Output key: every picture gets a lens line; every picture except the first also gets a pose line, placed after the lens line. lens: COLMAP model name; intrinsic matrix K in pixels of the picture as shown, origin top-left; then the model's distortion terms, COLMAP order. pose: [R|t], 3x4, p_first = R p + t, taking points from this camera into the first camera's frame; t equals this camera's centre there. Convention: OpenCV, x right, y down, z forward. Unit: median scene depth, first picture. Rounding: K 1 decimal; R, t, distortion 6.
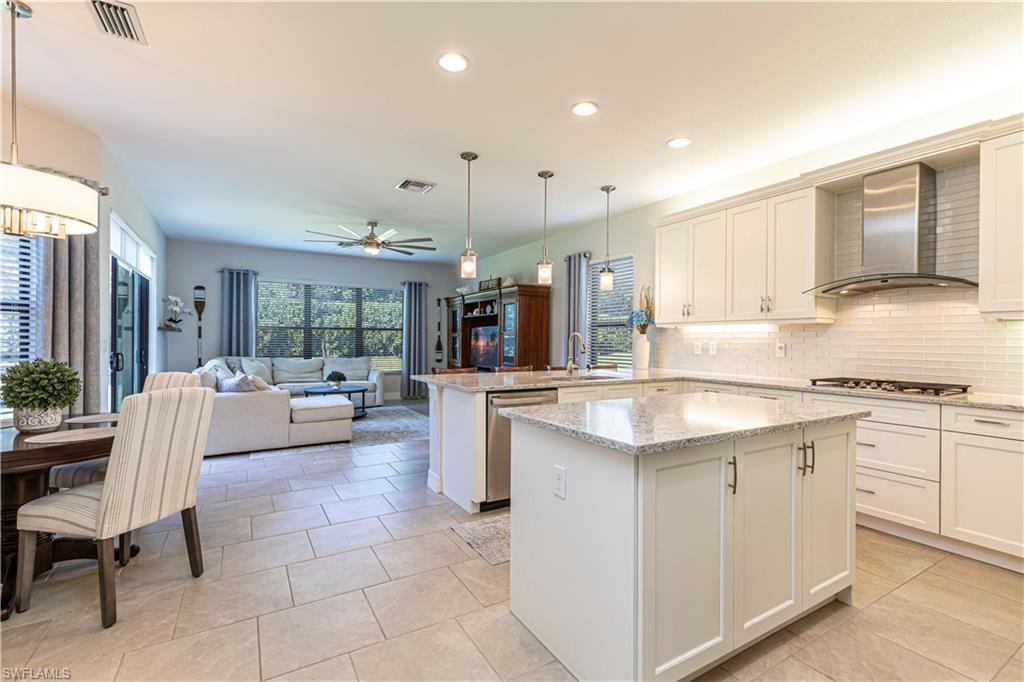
lens RADIAL K [[459.8, 0, 521.3], [0, 459.8, 341.5], [0, 0, 1]] dist [-0.000169, 0.000091]
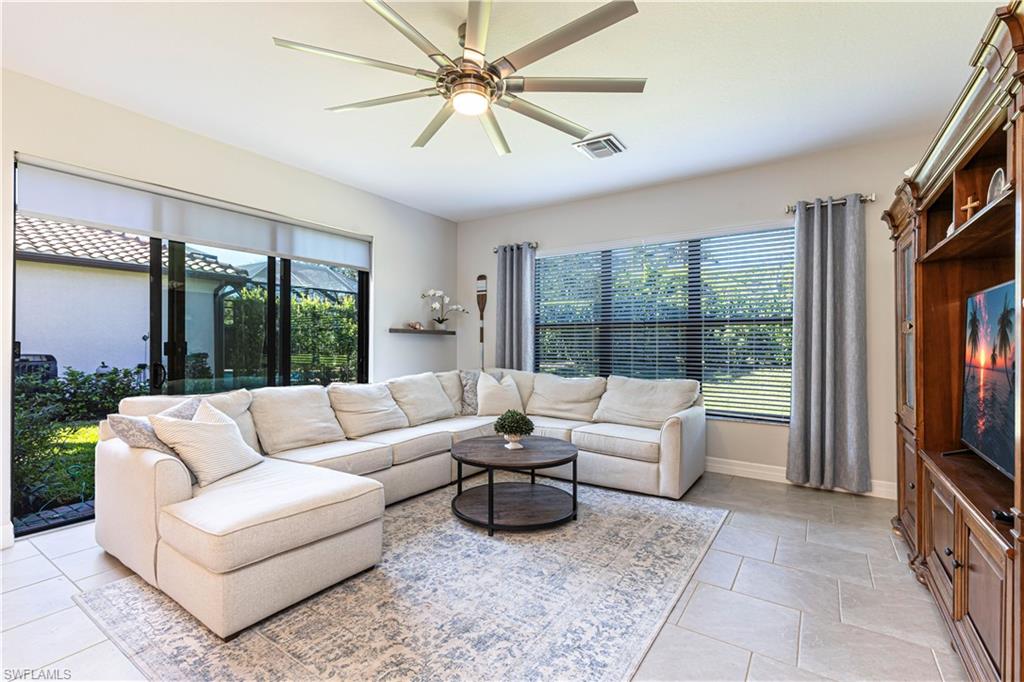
lens RADIAL K [[459.8, 0, 521.3], [0, 459.8, 341.5], [0, 0, 1]] dist [-0.000169, 0.000091]
pose [[0.429141, -0.006178, -0.903216, 0.023209], [-0.001062, 0.999972, -0.007344, -0.003759], [0.903237, 0.004110, 0.429123, 0.755806]]
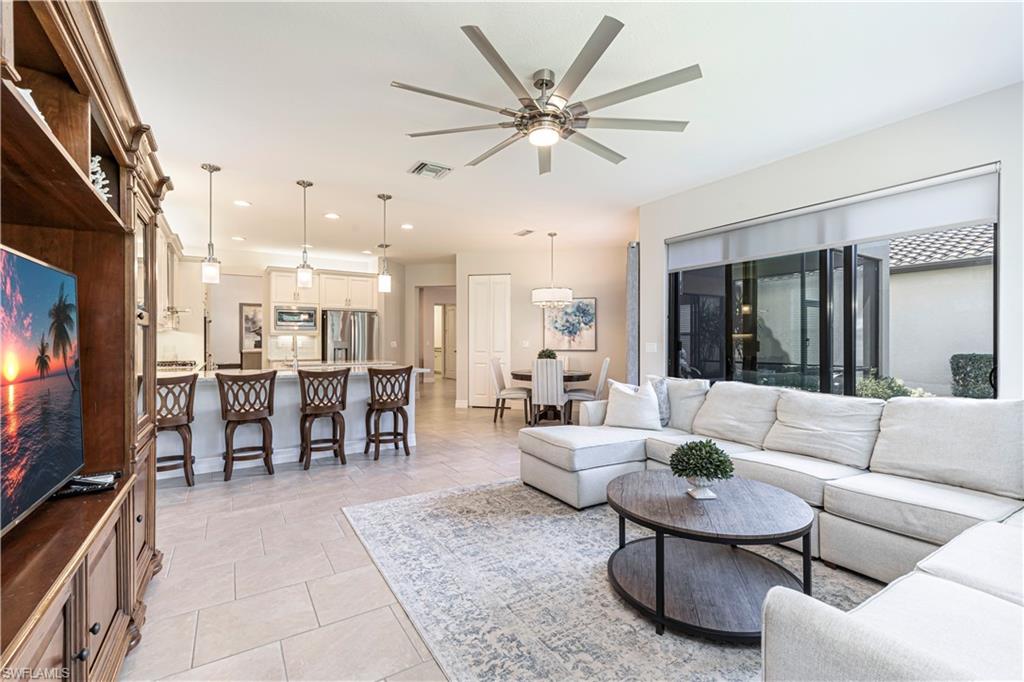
lens RADIAL K [[458.3, 0, 516.2], [0, 458.3, 341.1], [0, 0, 1]] dist [0.012382, 0.000294]
pose [[-0.999855, -0.007668, -0.015181, -0.253558], [-0.007724, 0.999964, 0.003603, -0.006812], [0.015153, 0.003720, -0.999878, 1.239100]]
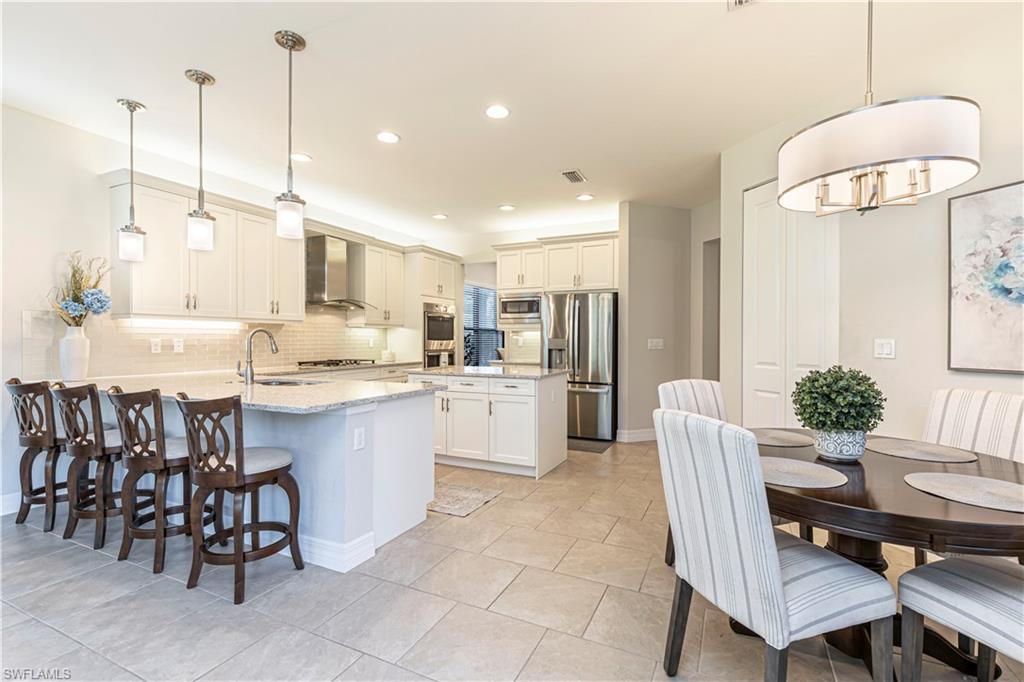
lens RADIAL K [[459.8, 0, 521.3], [0, 459.8, 341.5], [0, 0, 1]] dist [-0.000169, 0.000091]
pose [[-0.554100, -0.013331, 0.832343, -0.437571], [-0.004513, 0.999905, 0.013011, -0.004670], [-0.832438, 0.003453, -0.554108, 0.588673]]
